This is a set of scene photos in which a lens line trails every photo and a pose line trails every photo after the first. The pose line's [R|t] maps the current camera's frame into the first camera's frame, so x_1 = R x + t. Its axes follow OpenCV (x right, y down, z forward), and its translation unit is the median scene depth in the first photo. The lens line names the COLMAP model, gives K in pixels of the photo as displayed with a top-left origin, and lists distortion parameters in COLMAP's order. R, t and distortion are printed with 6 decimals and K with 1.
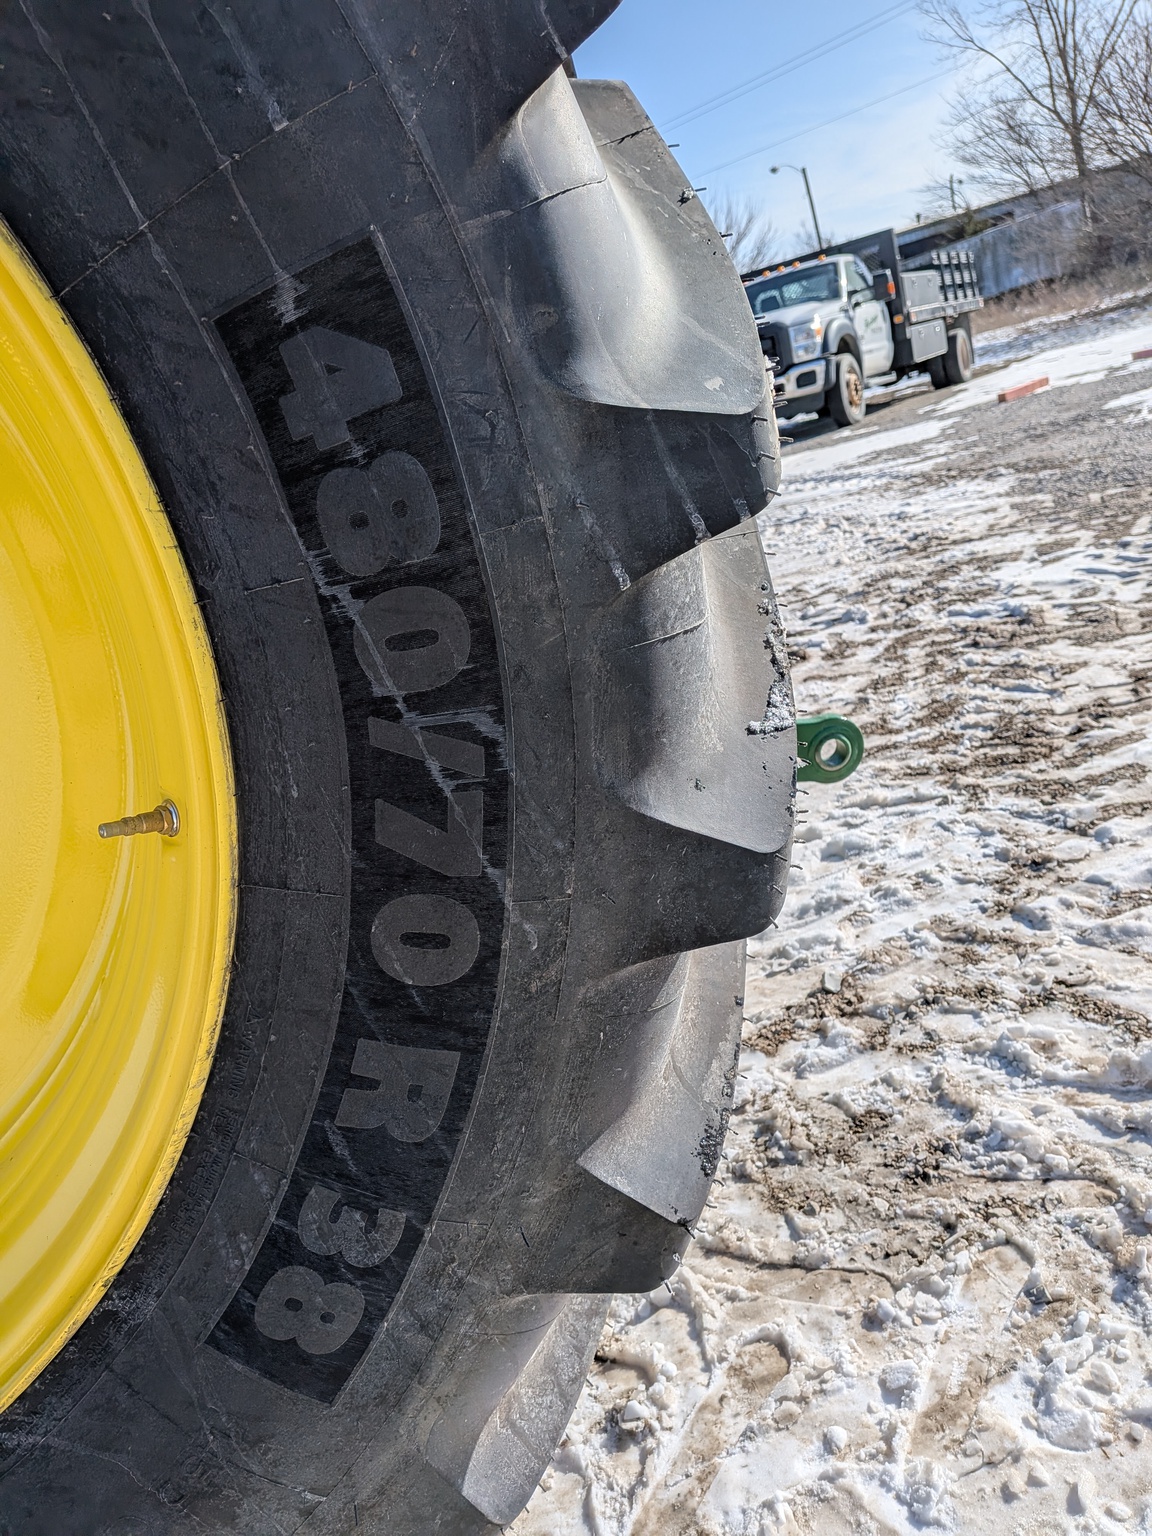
lens RADIAL K [[1115.0, 0, 576.0], [0, 1115.0, 768.0], [0, 0, 1]] dist [0.005959, -0.009443]
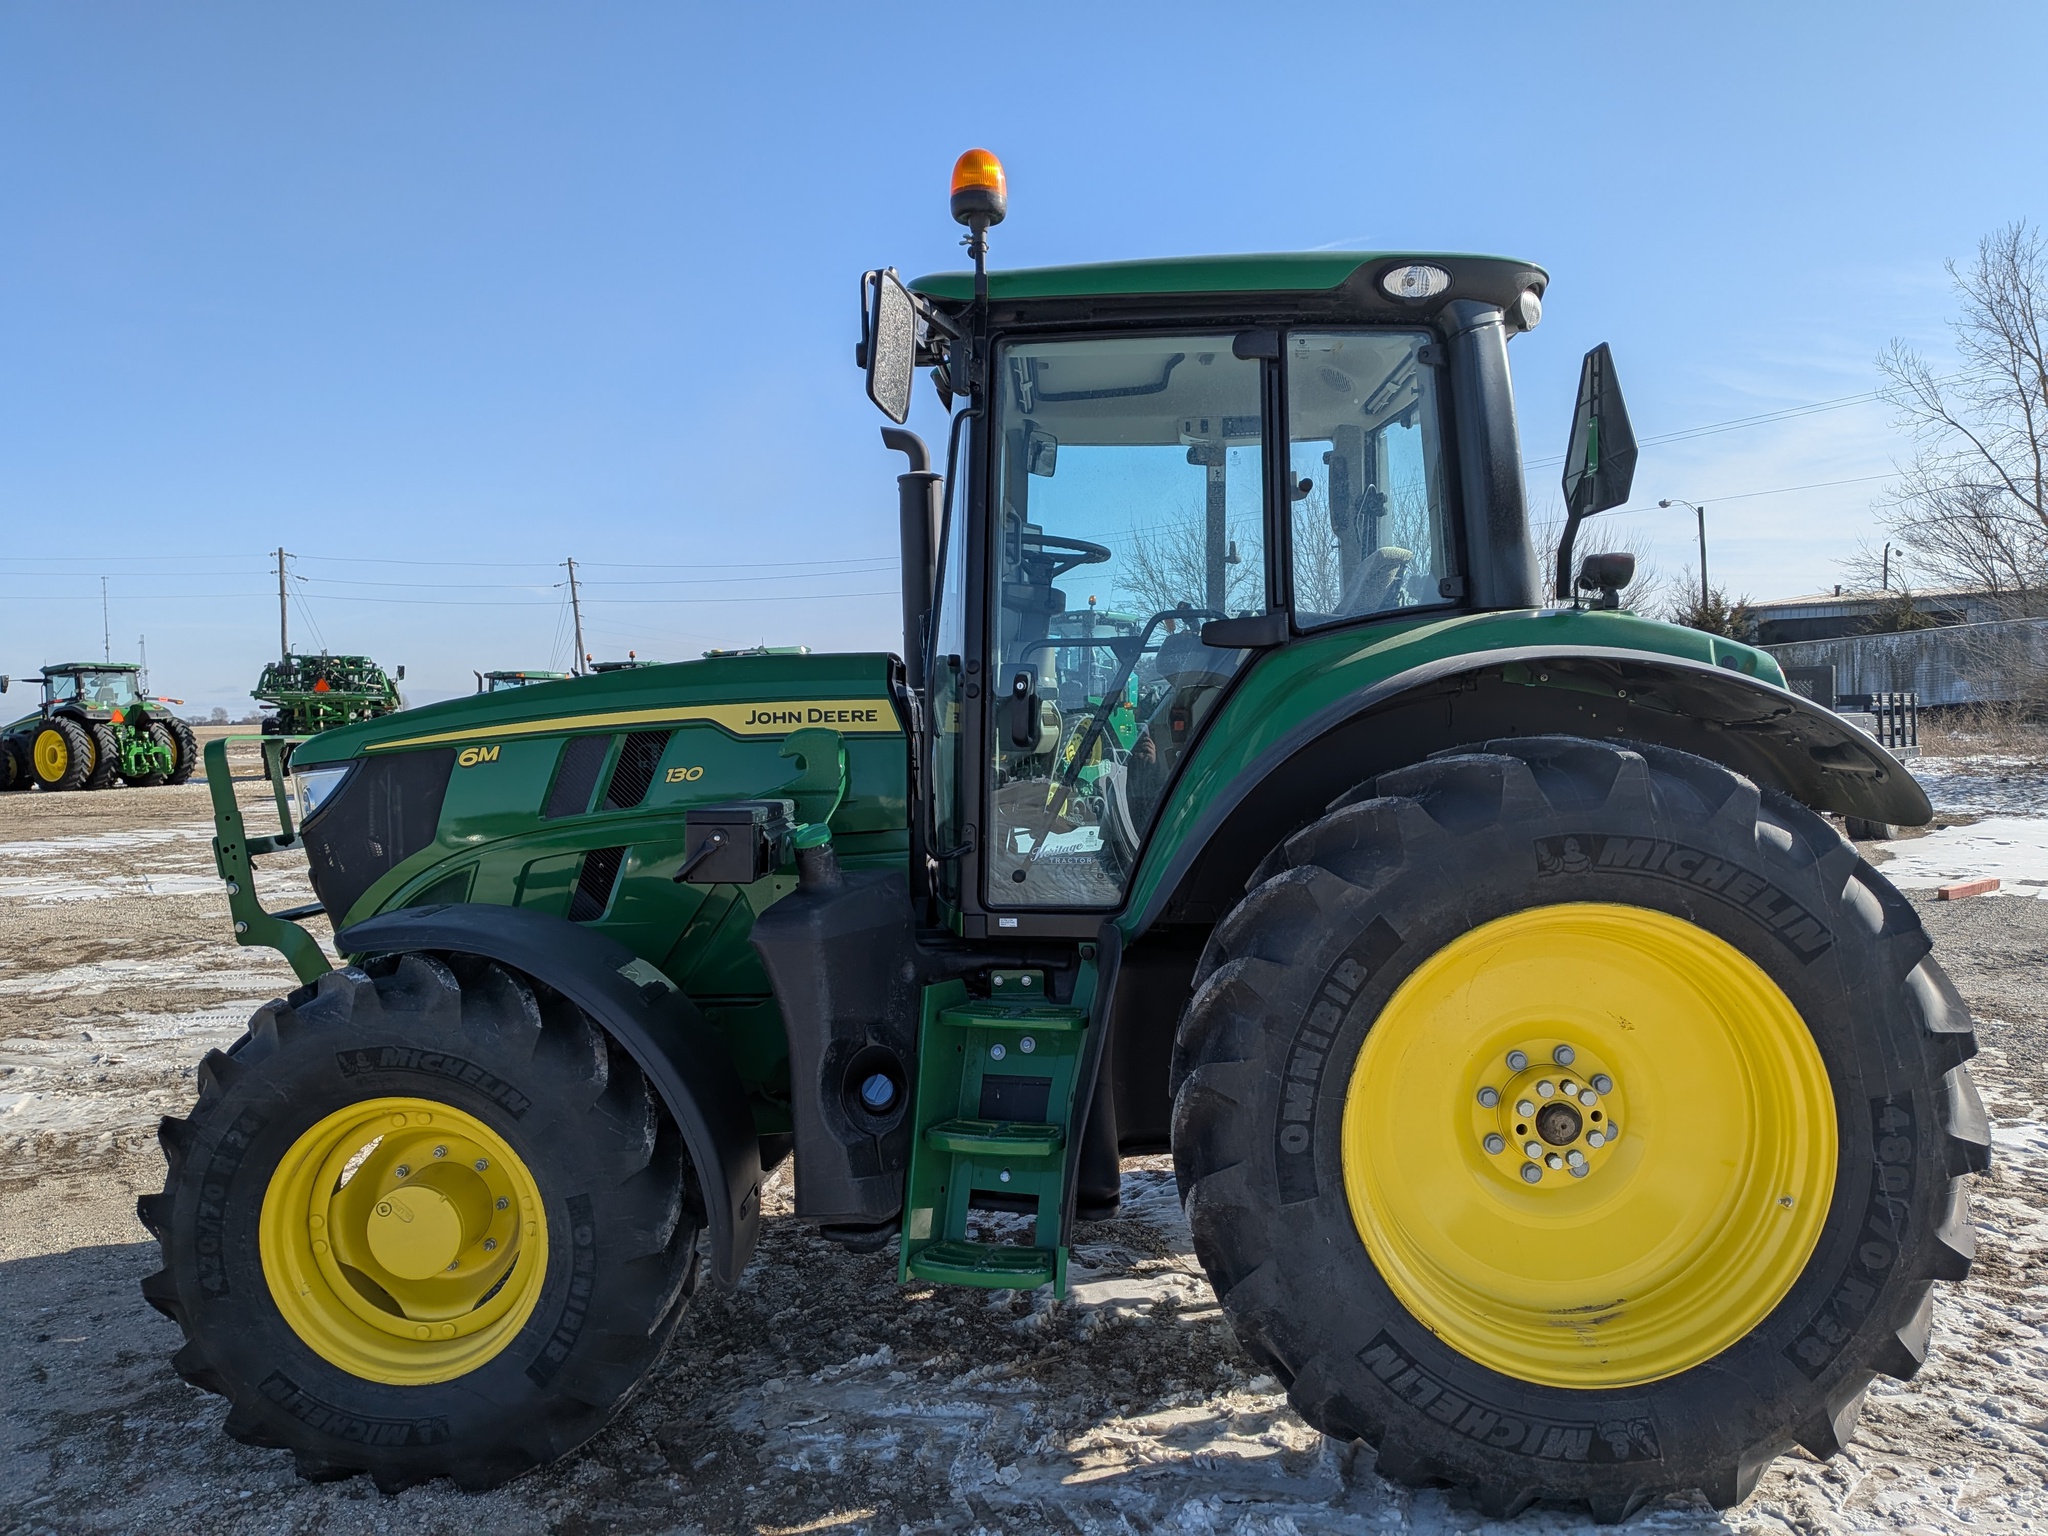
lens RADIAL K [[1526.5, 0, 1024.0], [0, 1526.5, 768.0], [0, 0, 1]] dist [0.007710, -0.001784]
pose [[0.959112, 0.232252, -0.161750, -0.878966], [-0.263118, 0.942242, -0.207243, 0.155022], [0.104275, 0.241329, 0.964825, -1.695230]]
